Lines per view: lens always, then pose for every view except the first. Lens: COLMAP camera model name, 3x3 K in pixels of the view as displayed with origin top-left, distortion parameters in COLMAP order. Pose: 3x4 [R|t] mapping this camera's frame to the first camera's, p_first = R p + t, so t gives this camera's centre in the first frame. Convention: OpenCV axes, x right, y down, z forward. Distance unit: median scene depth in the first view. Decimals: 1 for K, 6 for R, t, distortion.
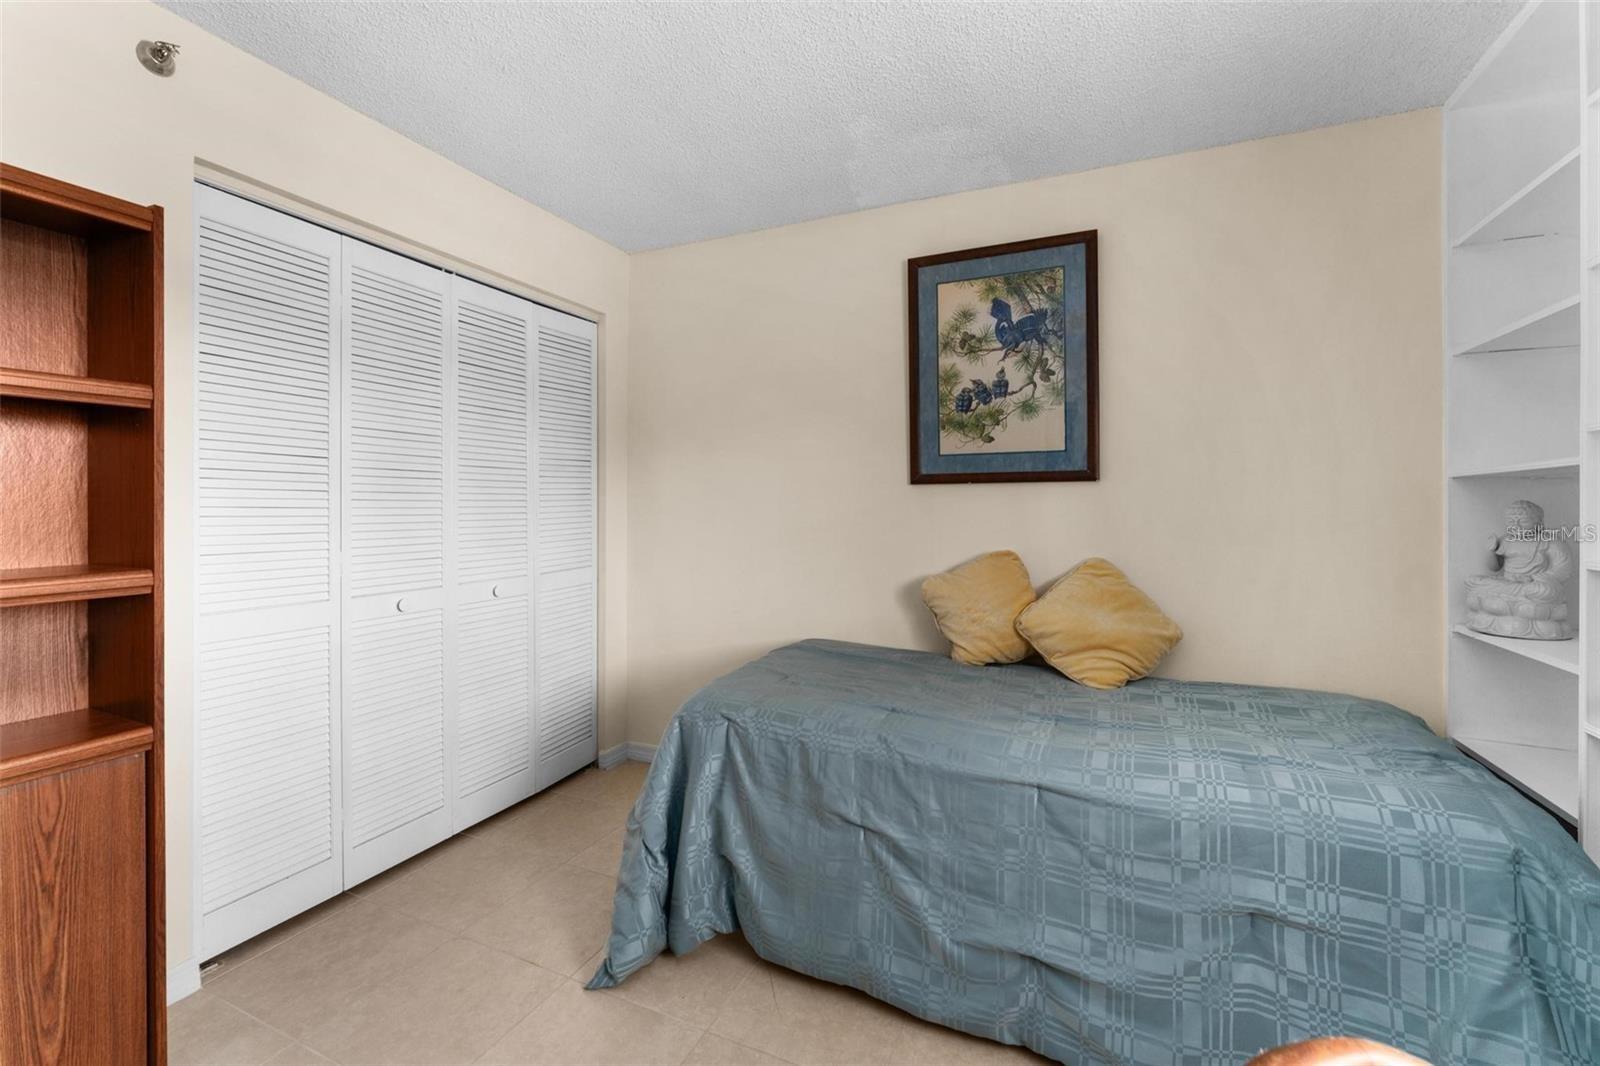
lens RADIAL K [[659.2, 0, 766.9], [0, 659.2, 503.7], [0, 0, 1]] dist [-0.010474, 0.000275]
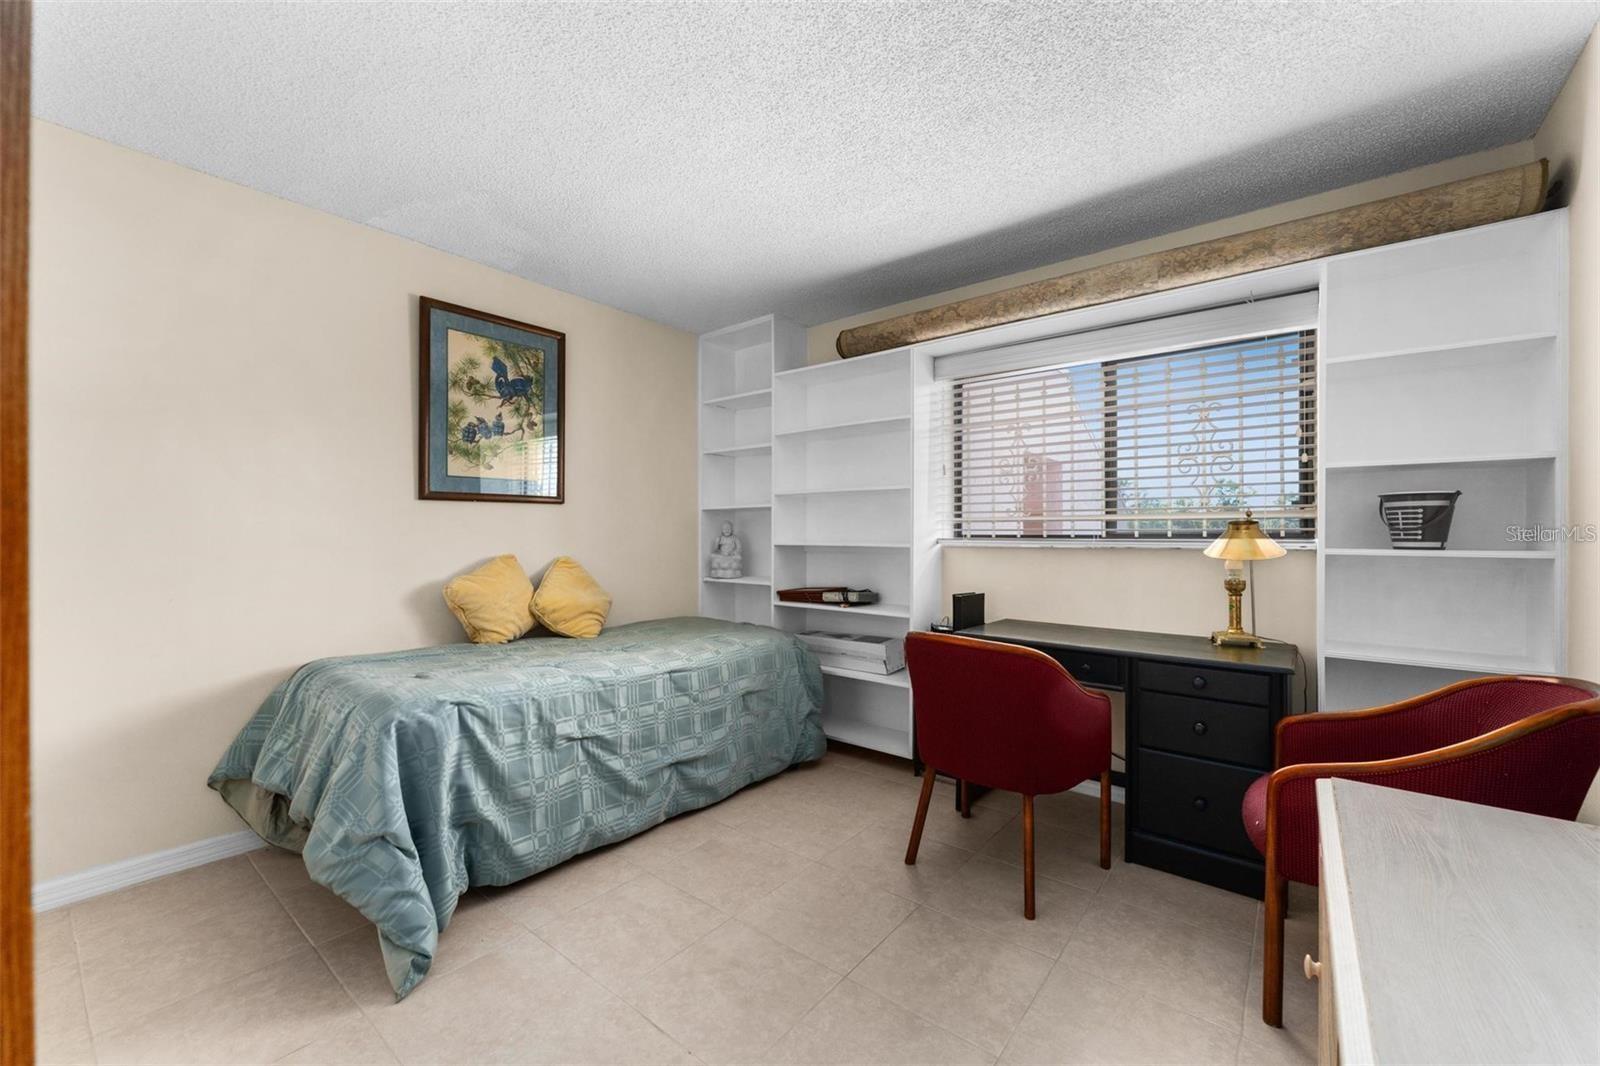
lens RADIAL K [[659.2, 0, 794.2], [0, 659.2, 533.2], [0, 0, 1]] dist [-0.010474, 0.000275]
pose [[0.241277, 0.000961, 0.970456, -0.764568], [-0.001983, 0.999998, -0.000497, 0.028640], [-0.970454, -0.001804, 0.241279, 0.136134]]
